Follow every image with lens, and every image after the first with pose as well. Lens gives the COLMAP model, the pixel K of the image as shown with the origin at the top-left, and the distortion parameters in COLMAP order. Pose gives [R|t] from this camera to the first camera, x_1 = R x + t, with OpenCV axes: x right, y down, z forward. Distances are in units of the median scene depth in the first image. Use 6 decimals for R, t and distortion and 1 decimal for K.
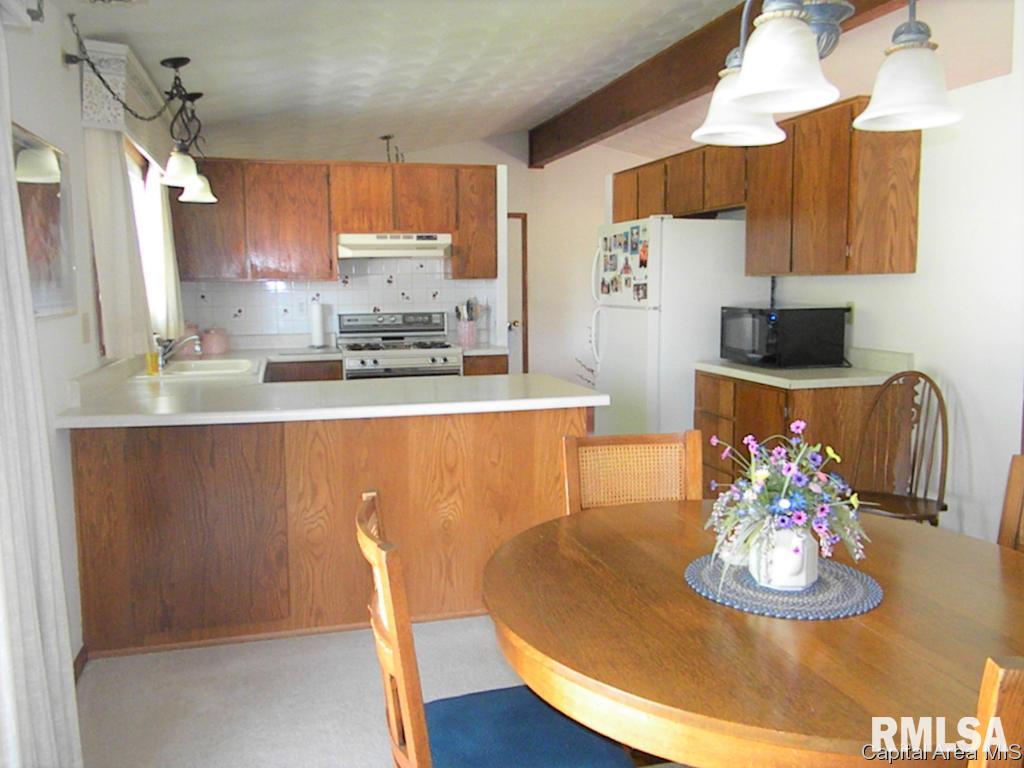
lens RADIAL K [[846.9, 0, 511.7], [0, 846.9, 387.0], [0, 0, 1]] dist [0.011977, 0.004654]
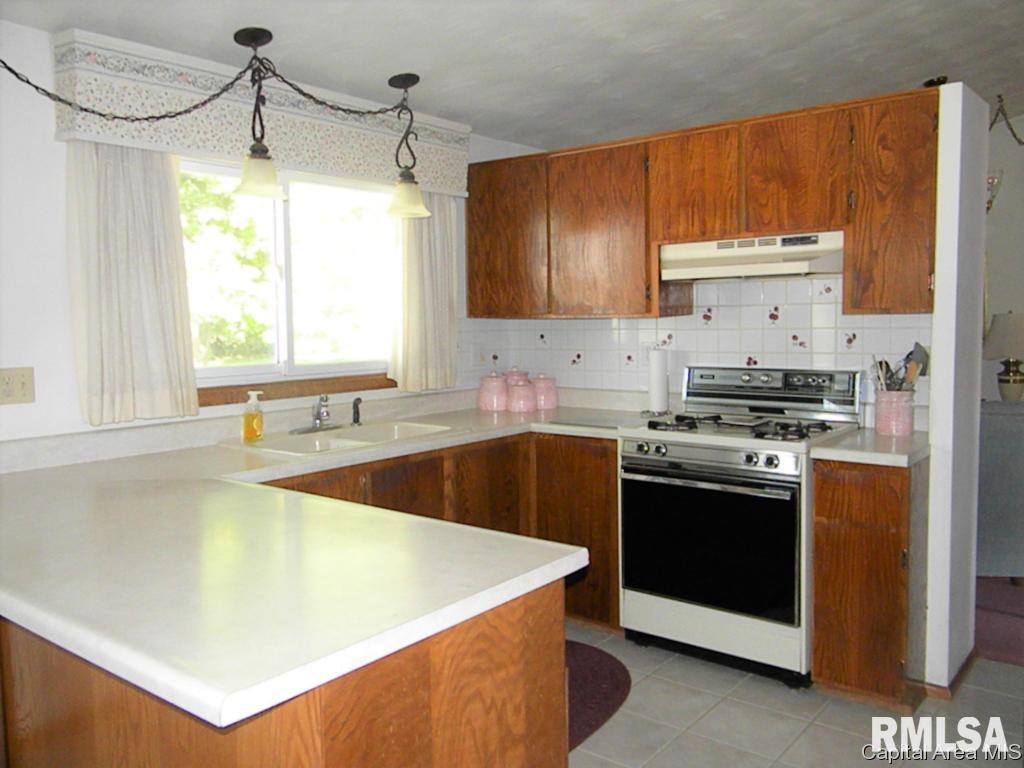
lens RADIAL K [[846.9, 0, 511.6], [0, 846.9, 378.2], [0, 0, 1]] dist [0.011977, 0.004654]
pose [[0.575711, 0.062919, -0.815229, 0.260729], [-0.089703, 0.995877, 0.013514, -0.075667], [0.812718, 0.065348, 0.578982, 0.524833]]
